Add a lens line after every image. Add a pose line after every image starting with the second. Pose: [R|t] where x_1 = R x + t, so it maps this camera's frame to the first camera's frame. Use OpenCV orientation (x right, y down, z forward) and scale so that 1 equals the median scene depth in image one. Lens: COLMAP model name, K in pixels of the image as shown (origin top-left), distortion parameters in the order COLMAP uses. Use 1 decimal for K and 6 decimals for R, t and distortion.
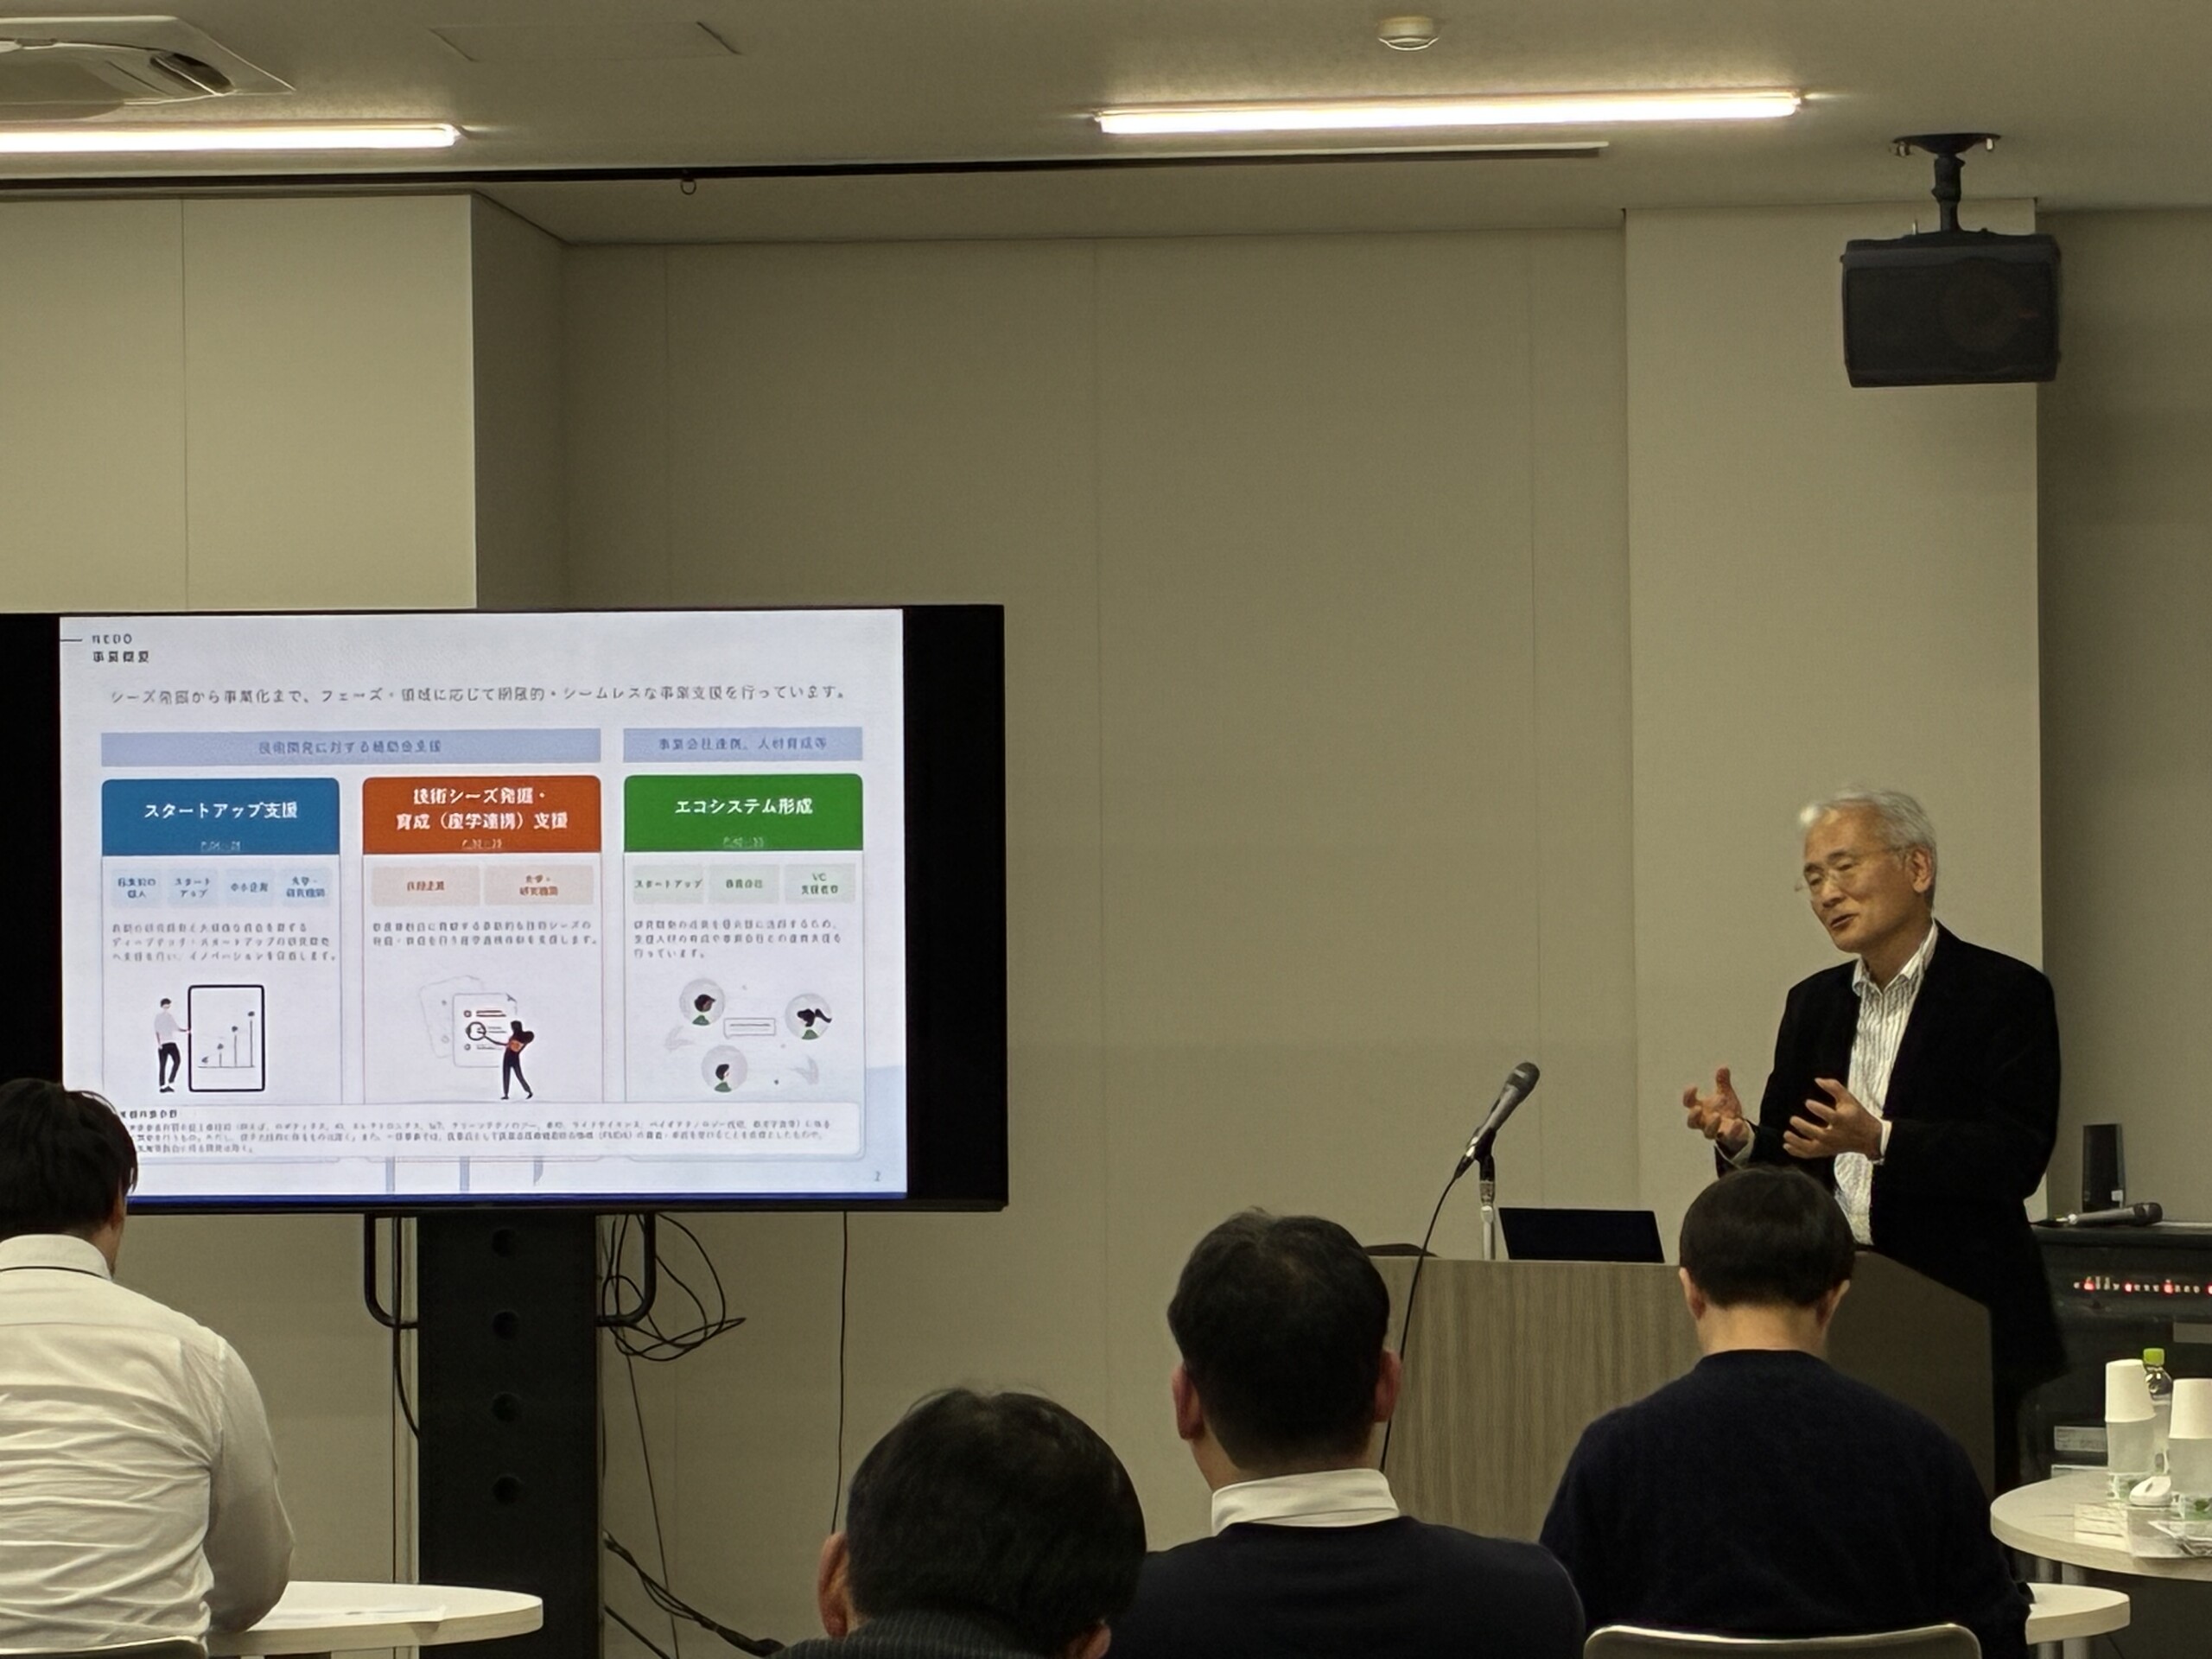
lens RADIAL K [[7256.4, 0, 1106.0], [0, 7256.4, 829.5], [0, 0, 1]] dist [0.084563, 0.917664]
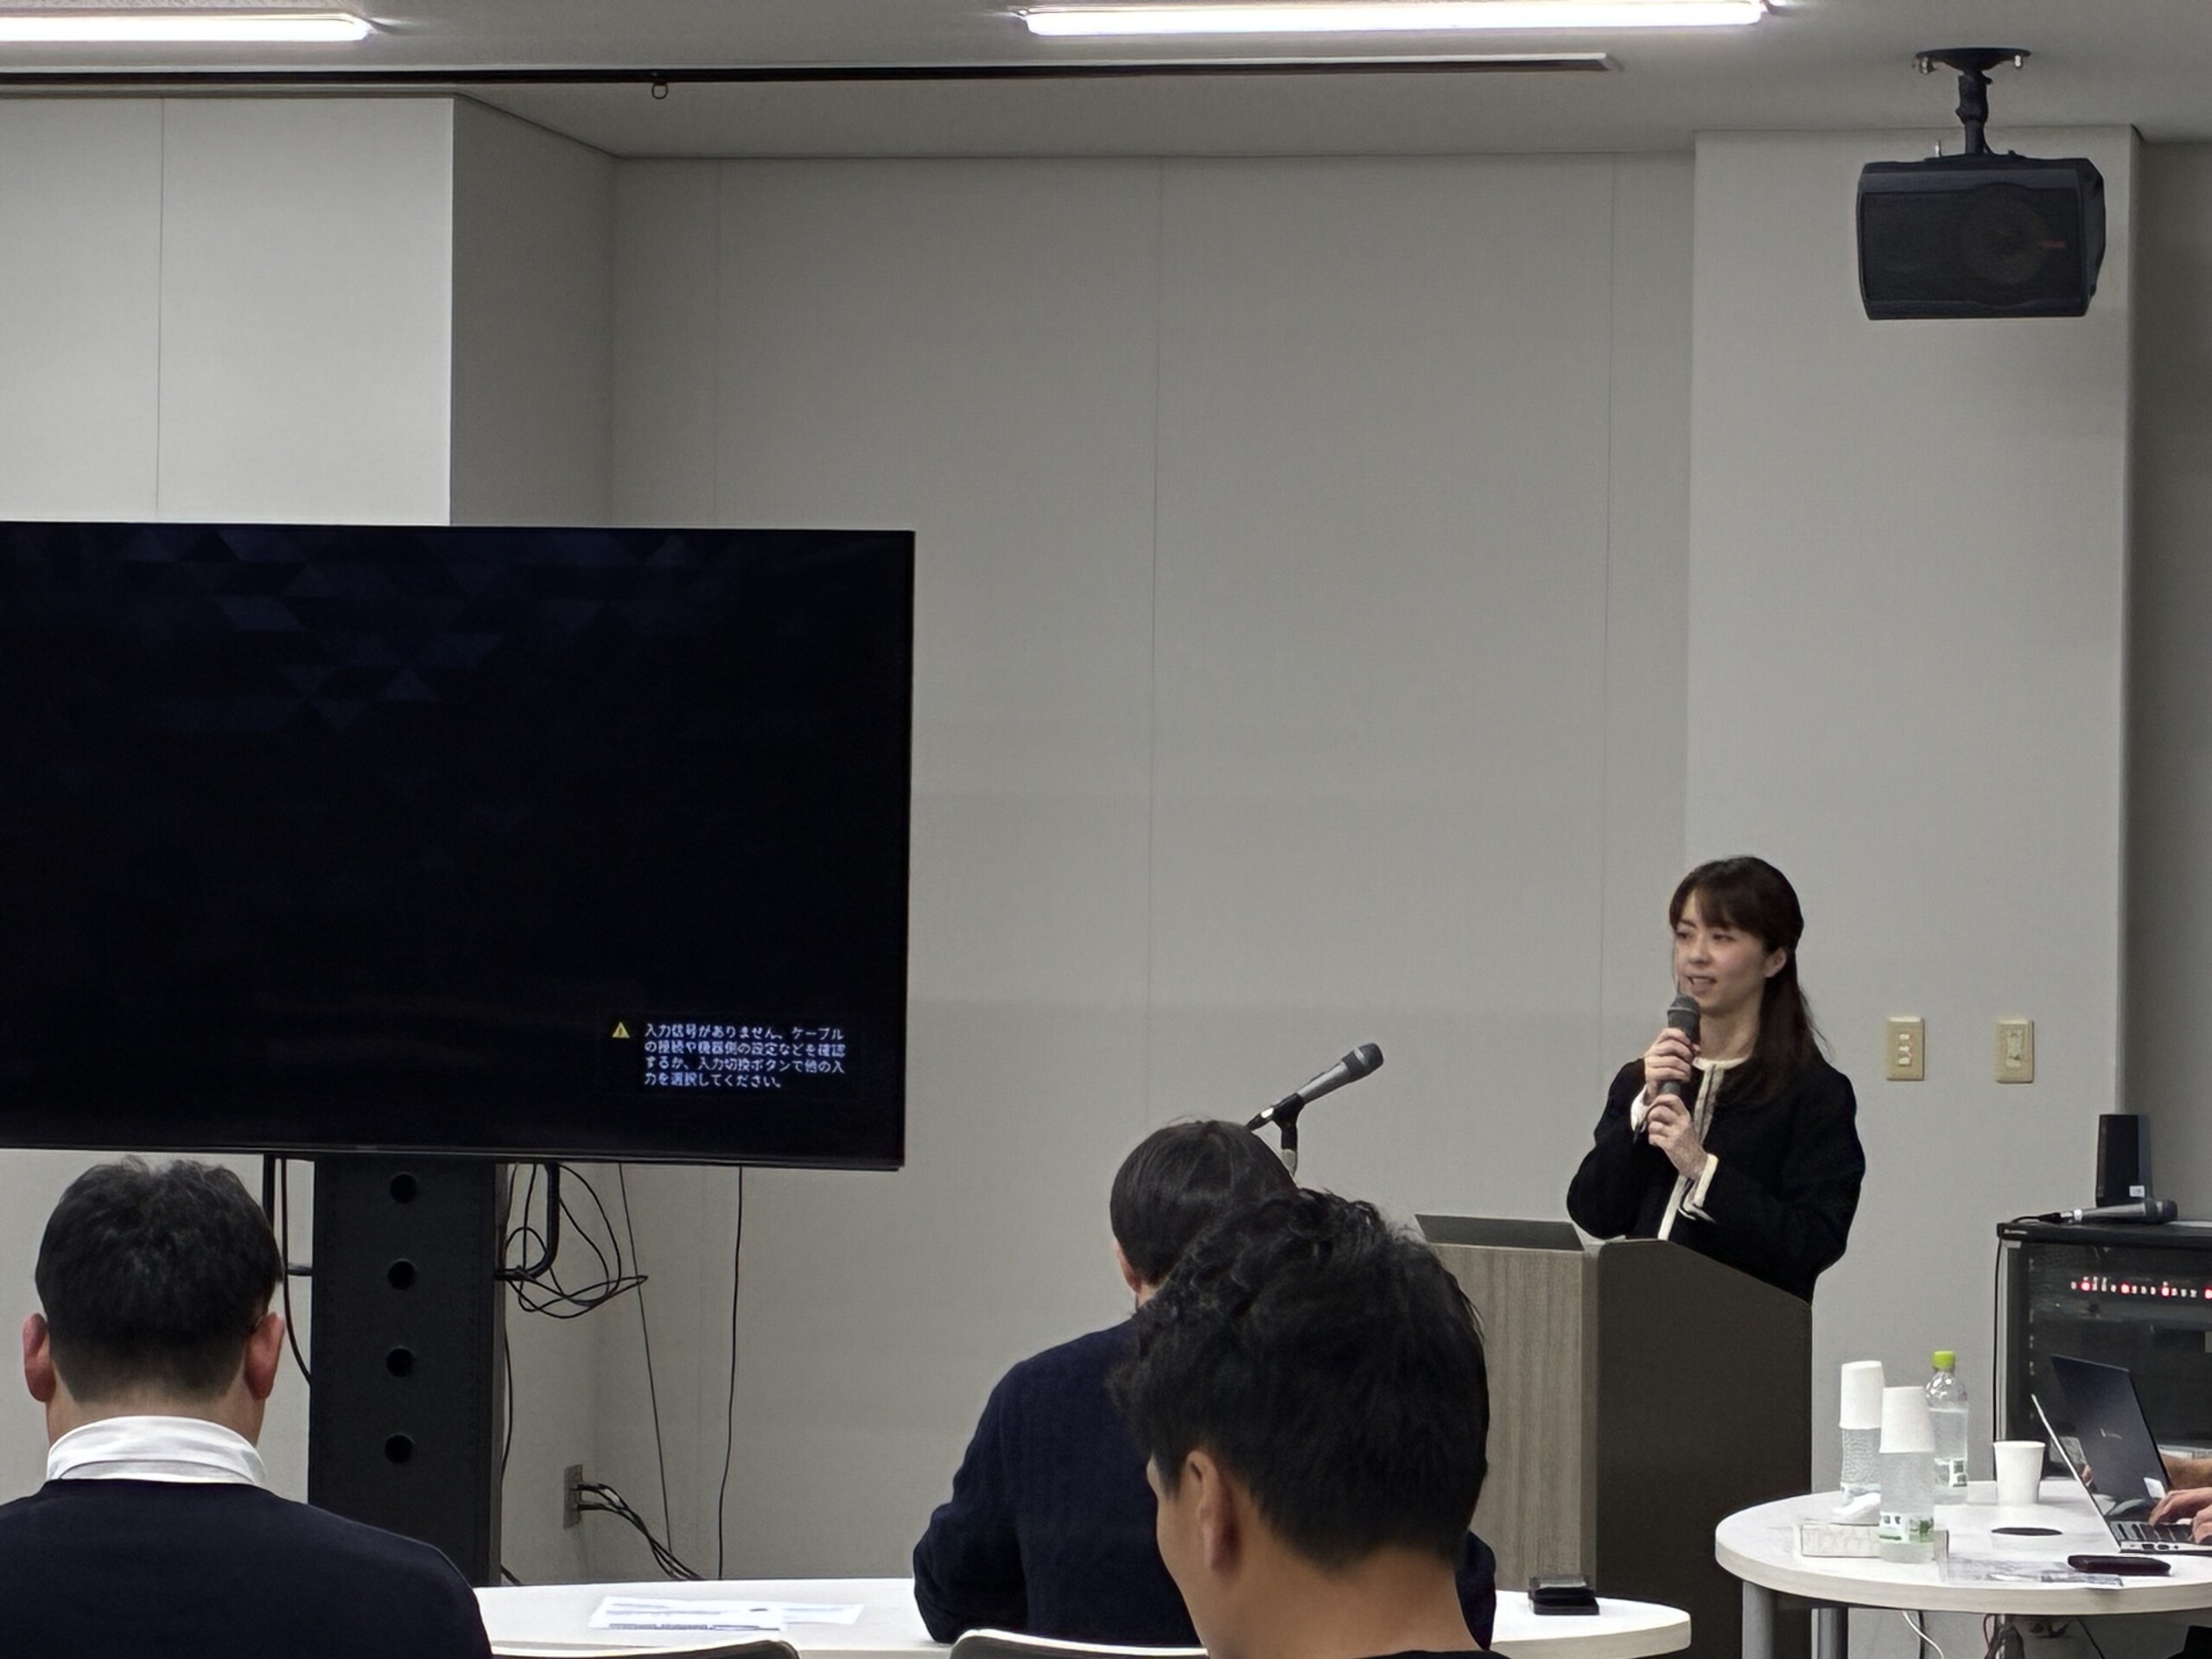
lens RADIAL K [[7193.4, 0, 1107.4], [0, 7193.4, 873.2], [0, 0, 1]] dist [0.011250, 2.274721]
pose [[0.993146, 0.025102, -0.114152, 0.113556], [-0.024175, 0.999663, 0.009505, 0.003987], [0.114352, -0.006681, 0.993418, 0.067462]]
